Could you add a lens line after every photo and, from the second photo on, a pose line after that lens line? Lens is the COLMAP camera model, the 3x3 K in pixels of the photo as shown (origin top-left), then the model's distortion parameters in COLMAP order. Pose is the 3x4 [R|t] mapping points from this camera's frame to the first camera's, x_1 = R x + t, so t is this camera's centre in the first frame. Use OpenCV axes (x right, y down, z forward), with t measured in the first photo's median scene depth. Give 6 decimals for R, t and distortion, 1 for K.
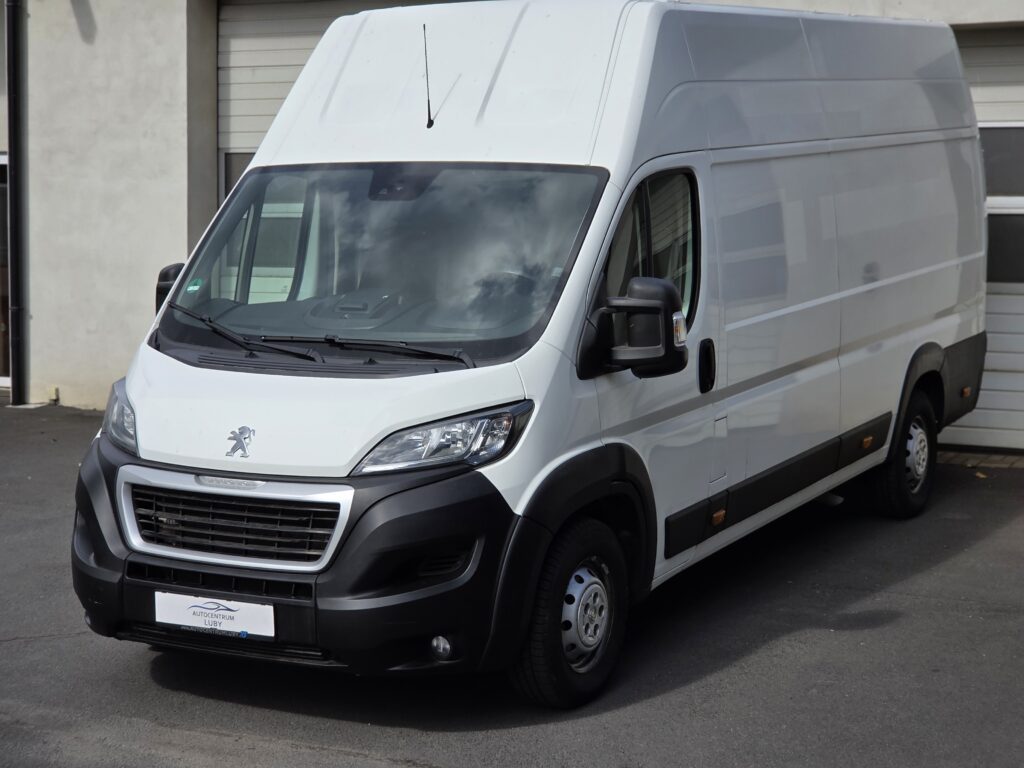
lens RADIAL K [[2016.6, 0, 511.5], [0, 2016.6, 429.8], [0, 0, 1]] dist [-0.036889, 0.145947]
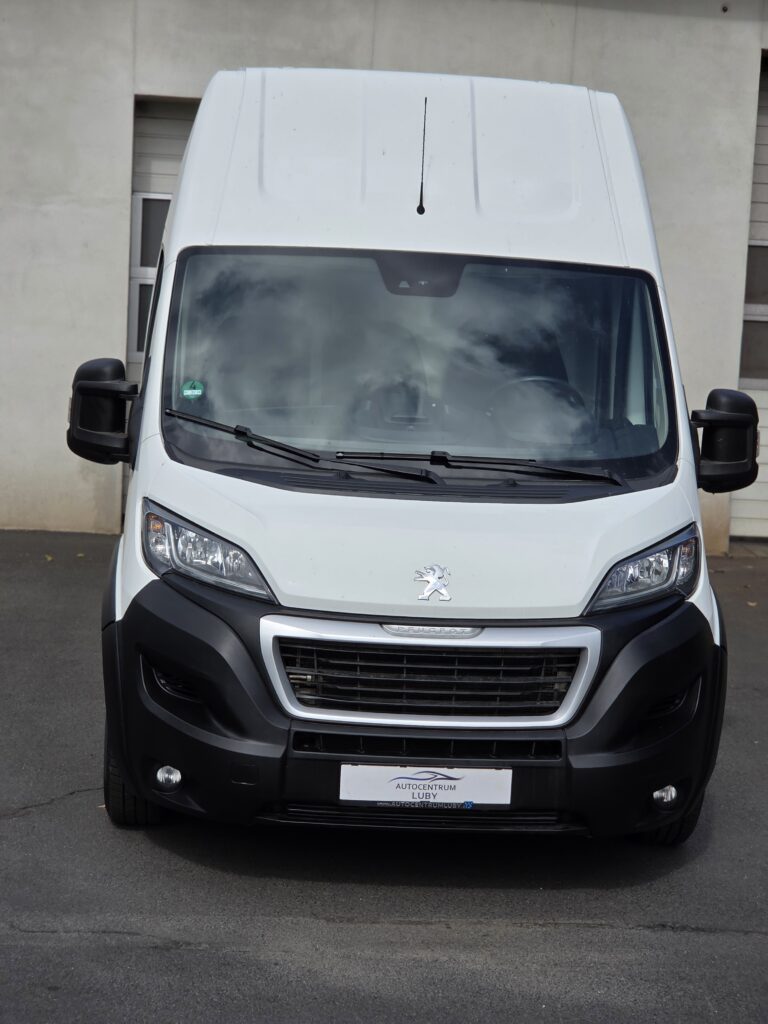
lens RADIAL K [[2016.6, 0, 384.0], [0, 2016.6, 512.0], [0, 0, 1]] dist [-0.036889, 0.145947]
pose [[0.852103, -0.029665, 0.522533, -0.609034], [0.021030, 0.999527, 0.022450, -0.044311], [-0.522952, -0.008141, 0.852323, 0.280619]]
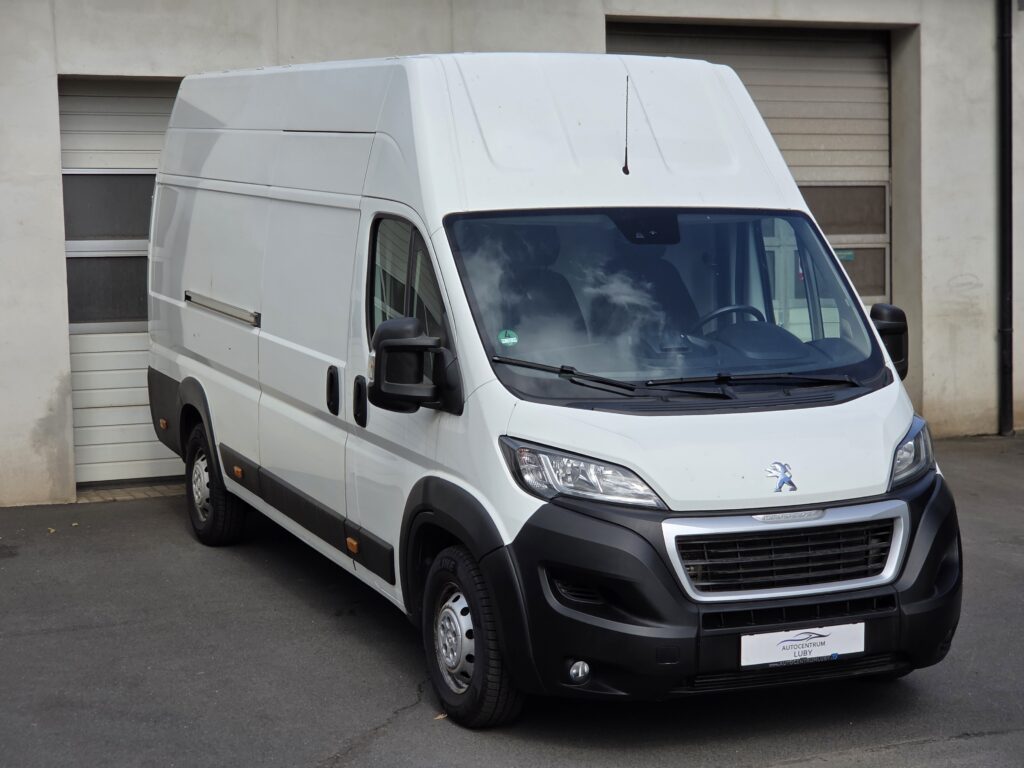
lens RADIAL K [[2041.1, 0, 512.0], [0, 2041.1, 384.0], [0, 0, 1]] dist [0.032014, -0.152634]
pose [[0.620634, -0.083052, 0.779689, -1.050744], [0.117136, 0.993037, 0.012538, -0.072135], [-0.775302, 0.083549, 0.626041, 0.449083]]
